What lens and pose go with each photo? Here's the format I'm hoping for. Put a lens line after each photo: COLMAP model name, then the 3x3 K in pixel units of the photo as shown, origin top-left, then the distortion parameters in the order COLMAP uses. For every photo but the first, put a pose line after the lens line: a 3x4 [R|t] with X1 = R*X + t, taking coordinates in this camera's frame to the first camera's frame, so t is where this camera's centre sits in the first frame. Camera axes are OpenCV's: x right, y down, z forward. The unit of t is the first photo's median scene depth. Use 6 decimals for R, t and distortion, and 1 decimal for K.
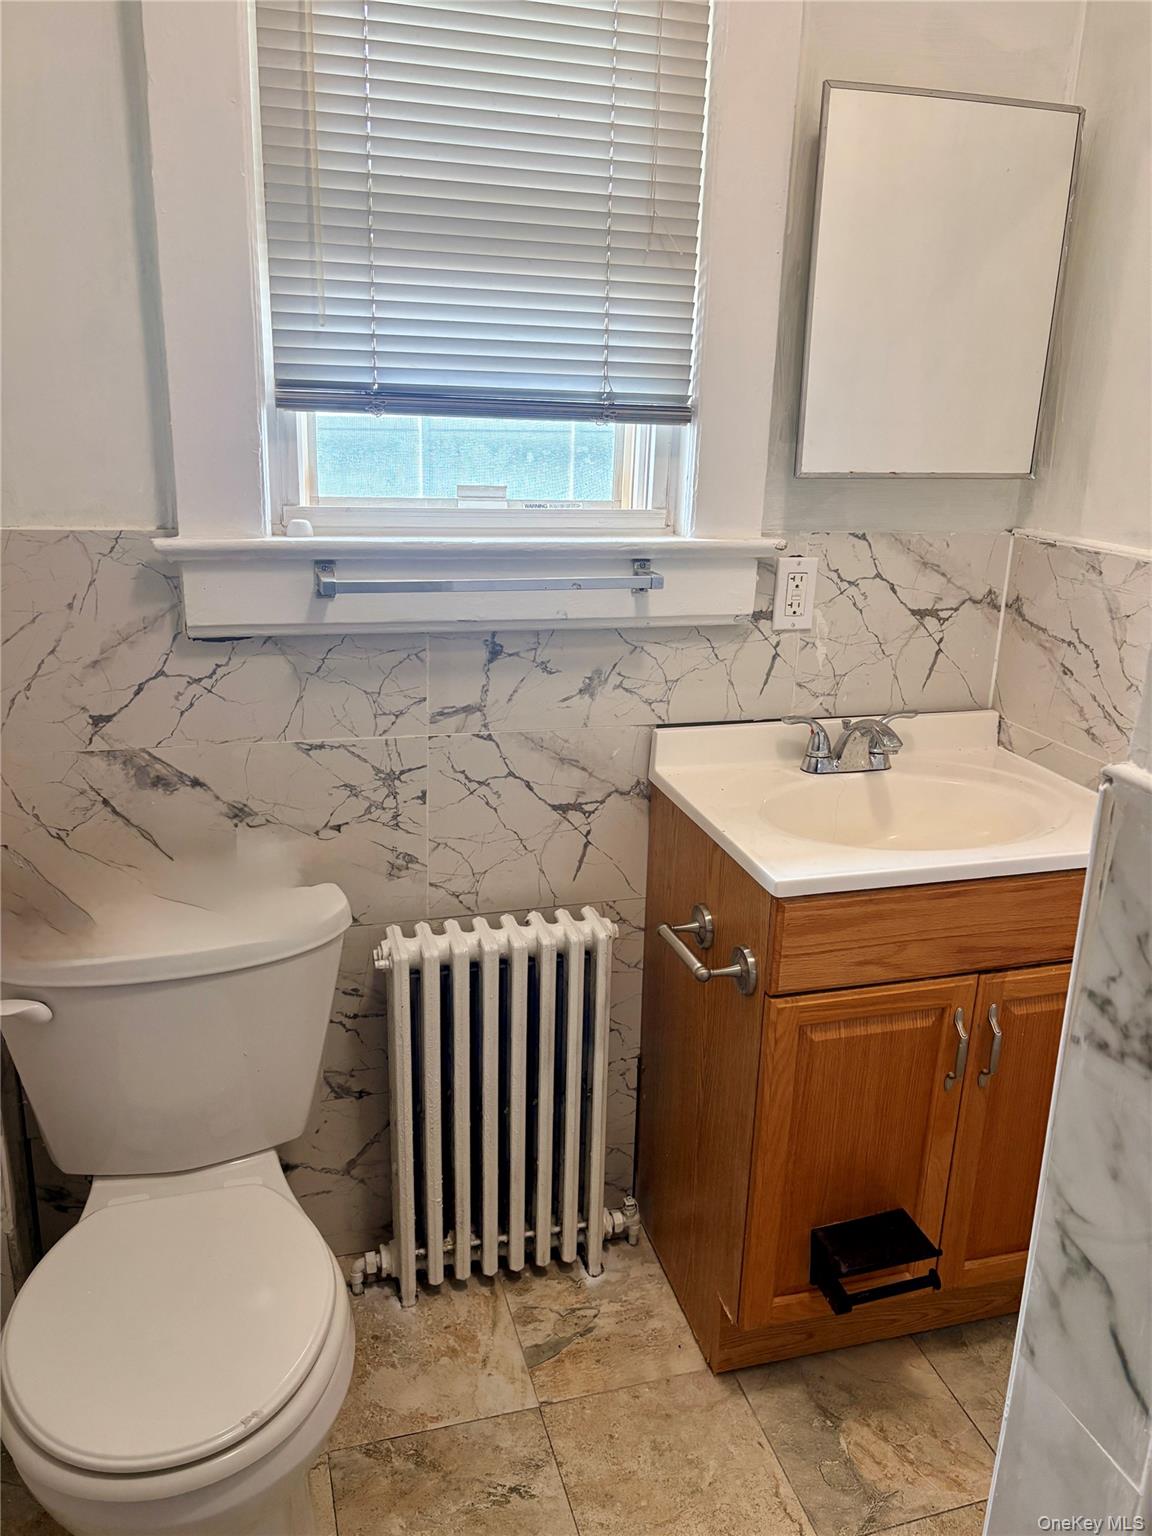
lens RADIAL K [[1146.2, 0, 572.9], [0, 1146.2, 762.3], [0, 0, 1]] dist [0.036958, -0.047338]
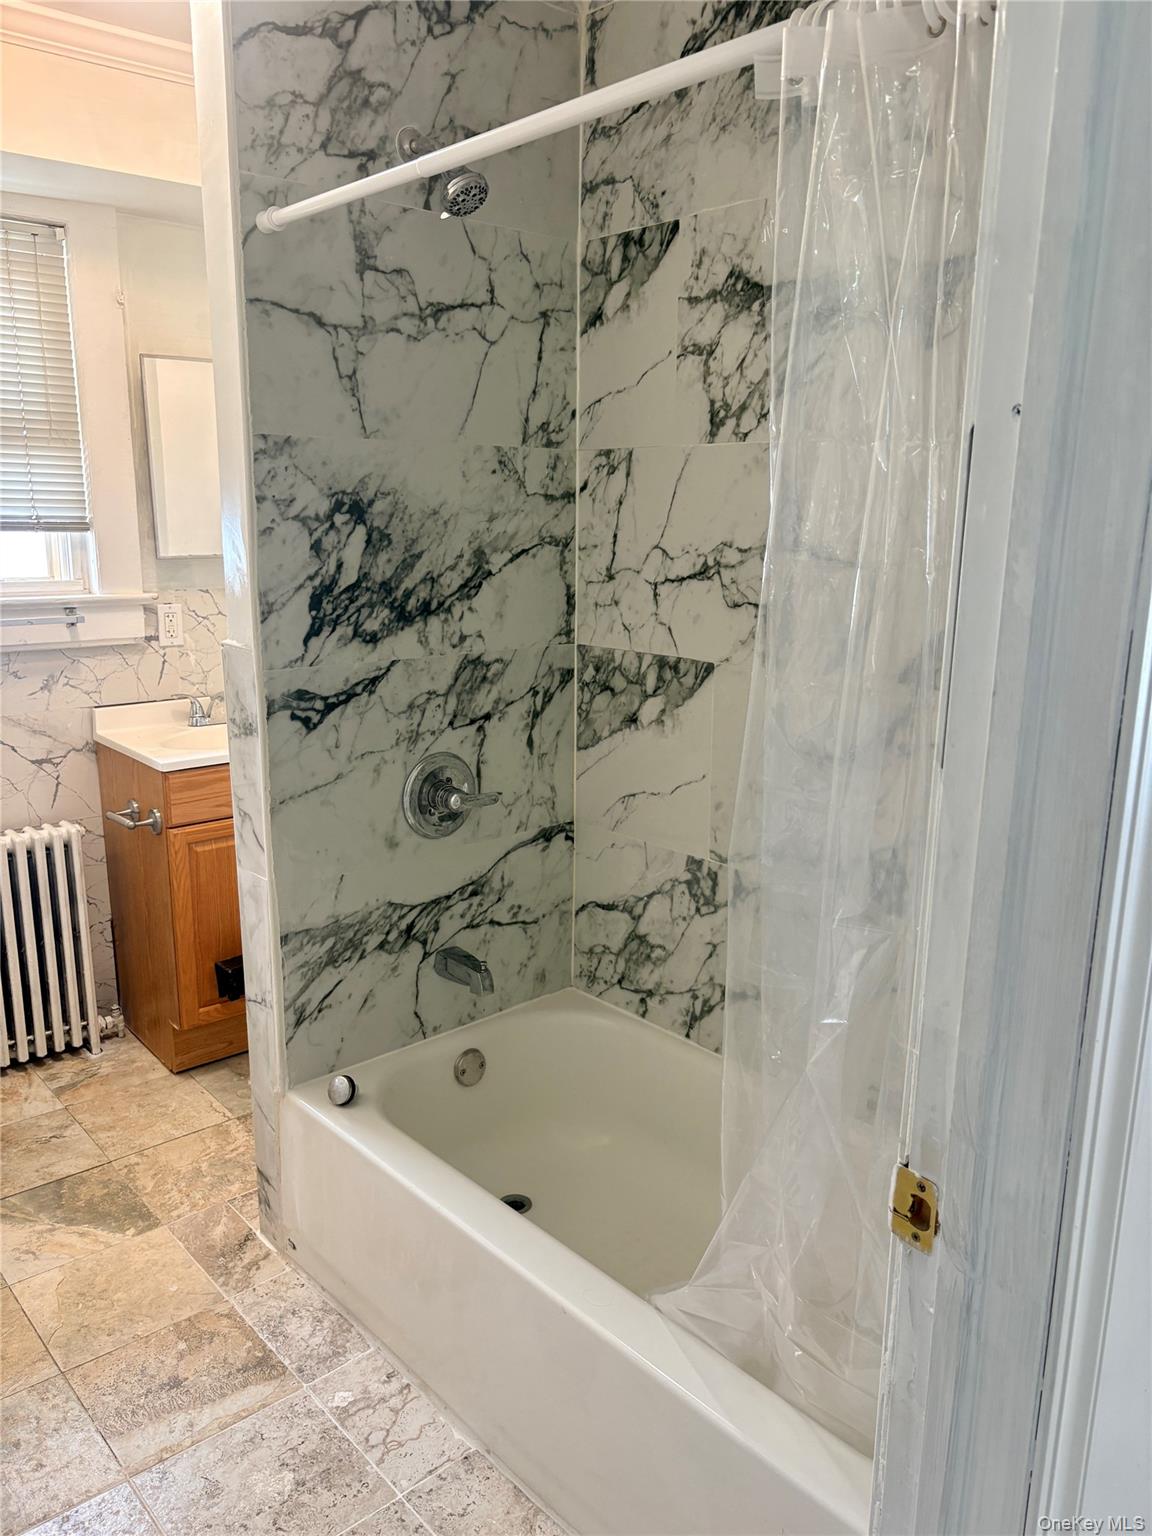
lens RADIAL K [[1146.2, 0, 574.2], [0, 1146.2, 780.1], [0, 0, 1]] dist [0.036958, -0.047338]
pose [[0.906345, -0.110925, 0.407718, 0.010462], [0.136287, 0.990100, -0.033593, 0.230741], [-0.399956, 0.086013, 0.912490, -0.827502]]
